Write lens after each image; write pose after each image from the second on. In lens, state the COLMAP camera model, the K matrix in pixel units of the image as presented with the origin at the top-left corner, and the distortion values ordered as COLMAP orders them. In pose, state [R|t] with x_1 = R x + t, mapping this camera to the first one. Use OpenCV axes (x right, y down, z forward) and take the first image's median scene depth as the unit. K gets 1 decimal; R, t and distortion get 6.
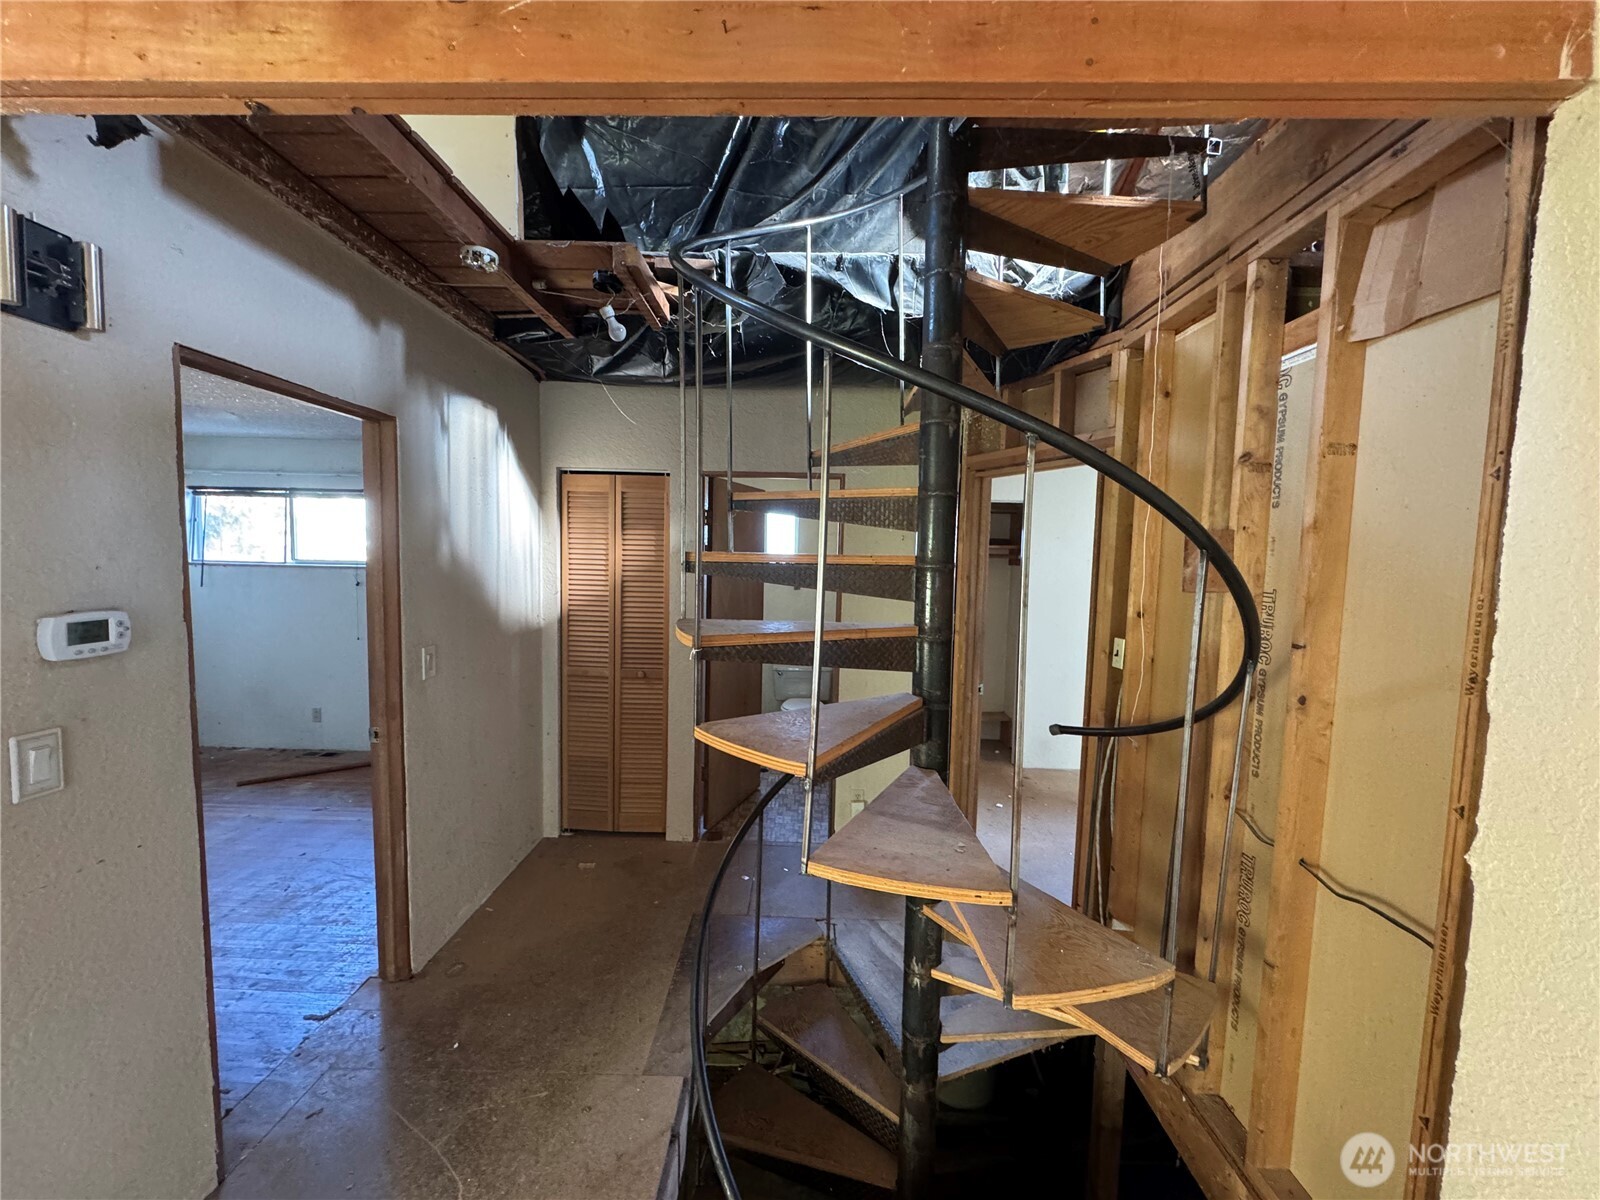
lens RADIAL K [[634.9, 0, 799.5], [0, 634.9, 599.1], [0, 0, 1]] dist [-0.006743, -0.000031]
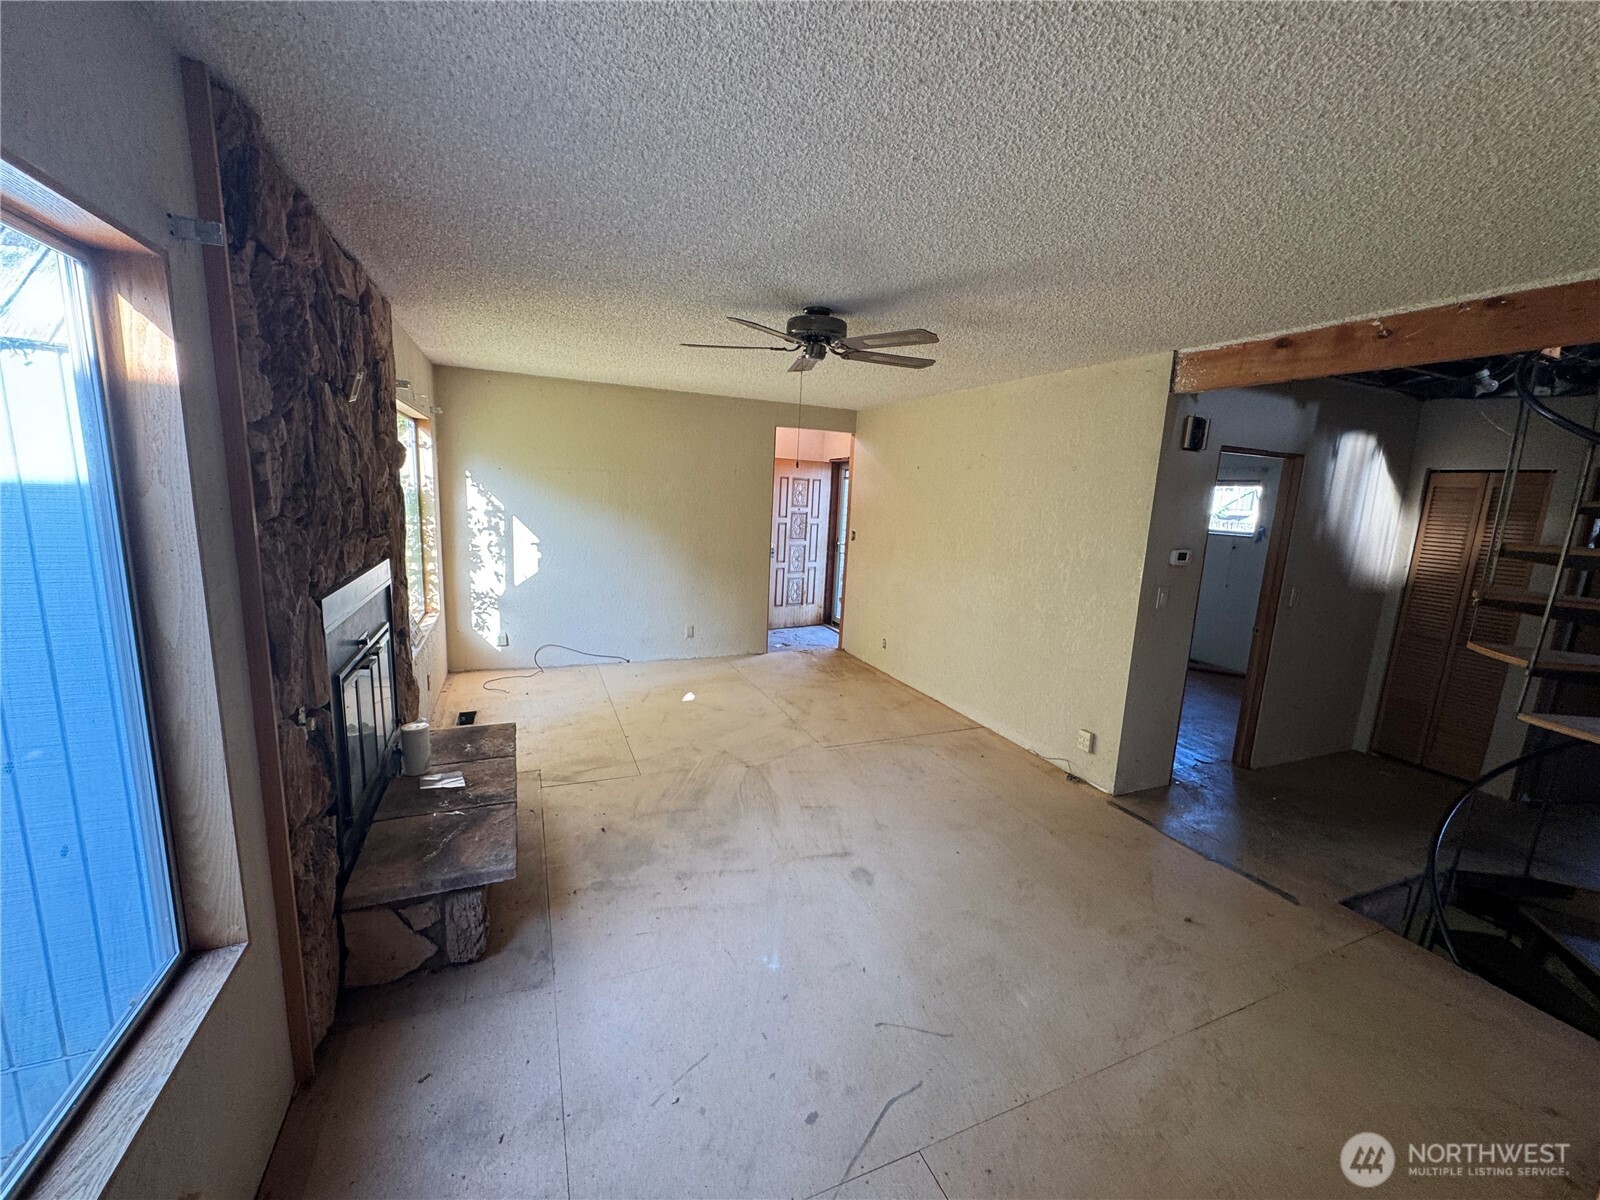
lens RADIAL K [[634.9, 0, 795.5], [0, 634.9, 599.4], [0, 0, 1]] dist [-0.006743, -0.000031]
pose [[0.395772, 0.154468, -0.905265, 0.282236], [-0.103220, 0.986988, 0.123286, 0.024582], [0.912529, 0.044648, 0.406567, -0.614343]]
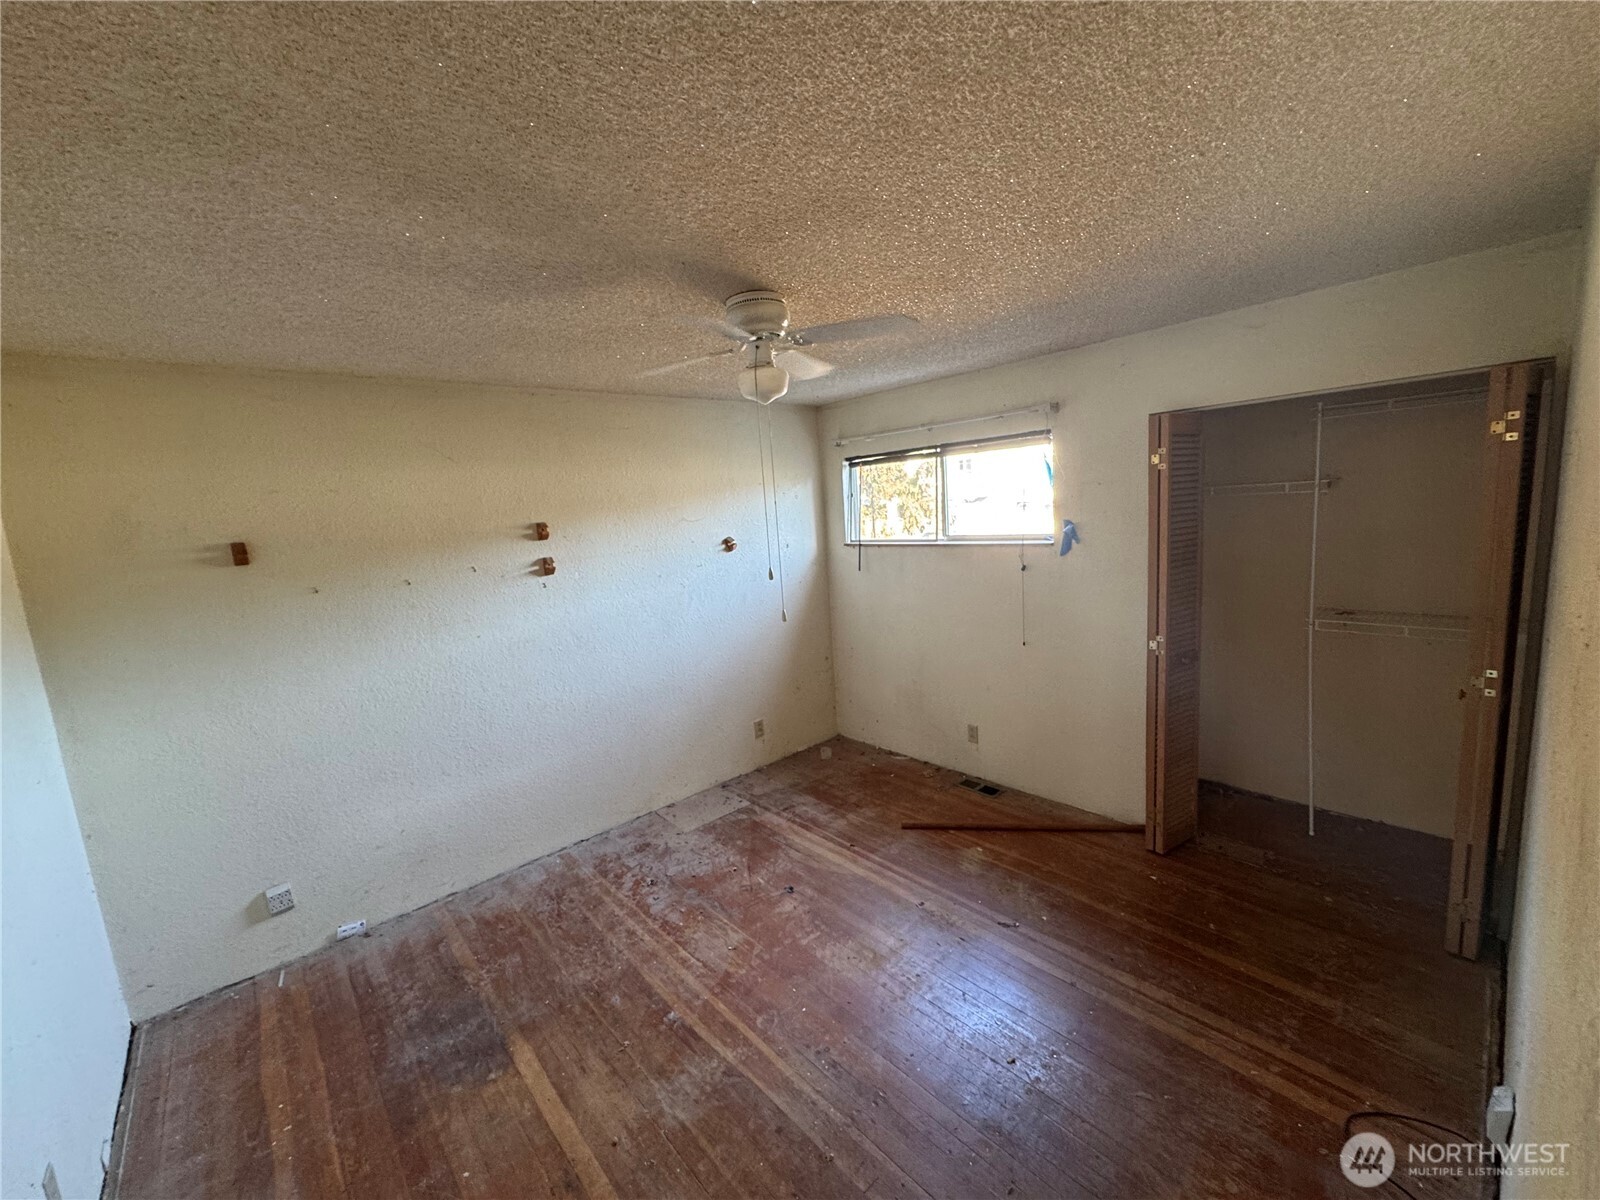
lens RADIAL K [[634.9, 0, 800.7], [0, 634.9, 598.2], [0, 0, 1]] dist [-0.006743, -0.000031]
pose [[0.672093, 0.037790, -0.739502, -0.435563], [0.033541, 0.996118, 0.081387, -0.072700], [0.739707, -0.079504, 0.668216, 0.432489]]
